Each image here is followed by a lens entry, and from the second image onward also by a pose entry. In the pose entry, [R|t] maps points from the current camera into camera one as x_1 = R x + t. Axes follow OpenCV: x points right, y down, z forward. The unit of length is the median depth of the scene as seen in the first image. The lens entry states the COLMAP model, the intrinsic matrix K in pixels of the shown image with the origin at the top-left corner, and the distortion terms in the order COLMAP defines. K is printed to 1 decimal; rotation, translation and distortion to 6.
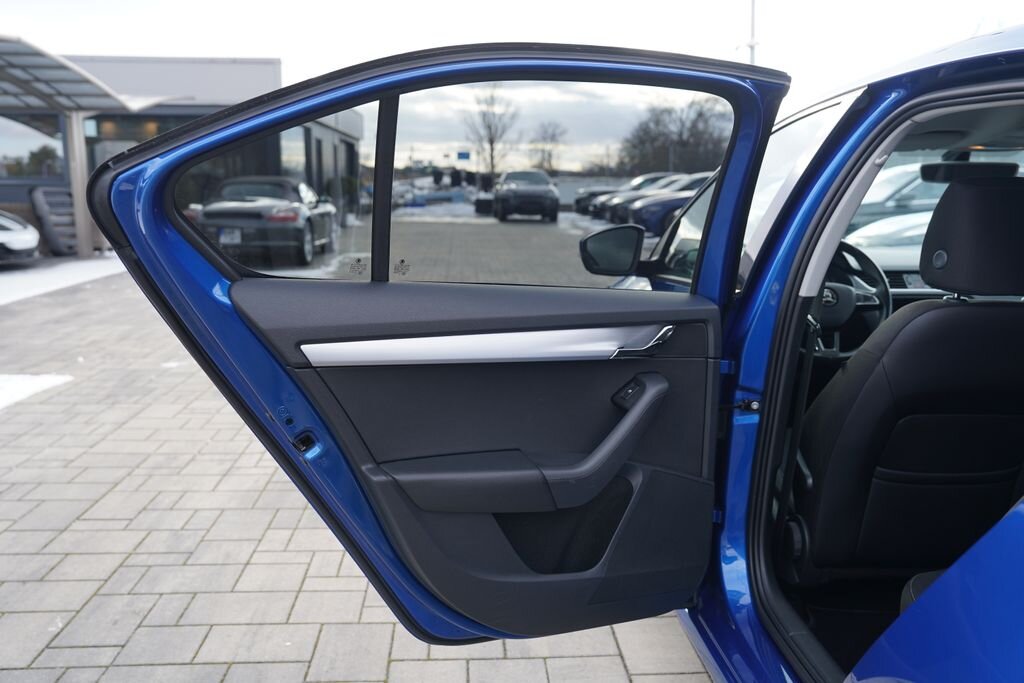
lens RADIAL K [[877.3, 0, 514.4], [0, 877.3, 345.0], [0, 0, 1]] dist [-0.025307, 0.060414]
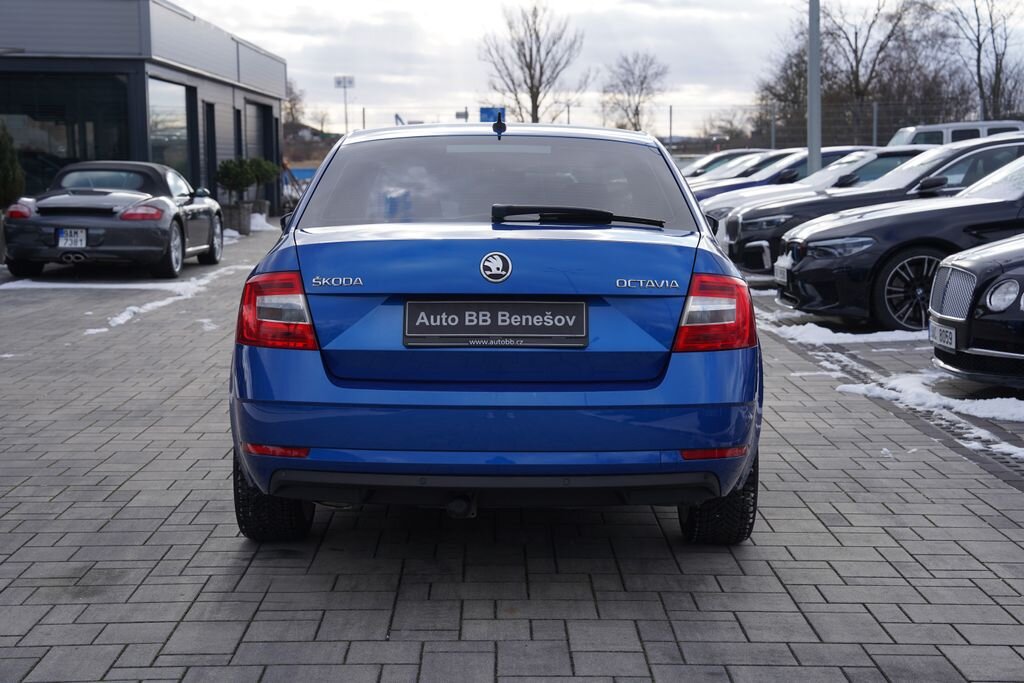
lens RADIAL K [[1564.8, 0, 513.3], [0, 1564.8, 348.2], [0, 0, 1]] dist [0.204361, 0.000000]
pose [[0.998967, -0.002180, -0.045380, 0.118579], [-0.000748, 0.997923, -0.064409, 0.057711], [0.045426, 0.064377, 0.996891, -0.349645]]
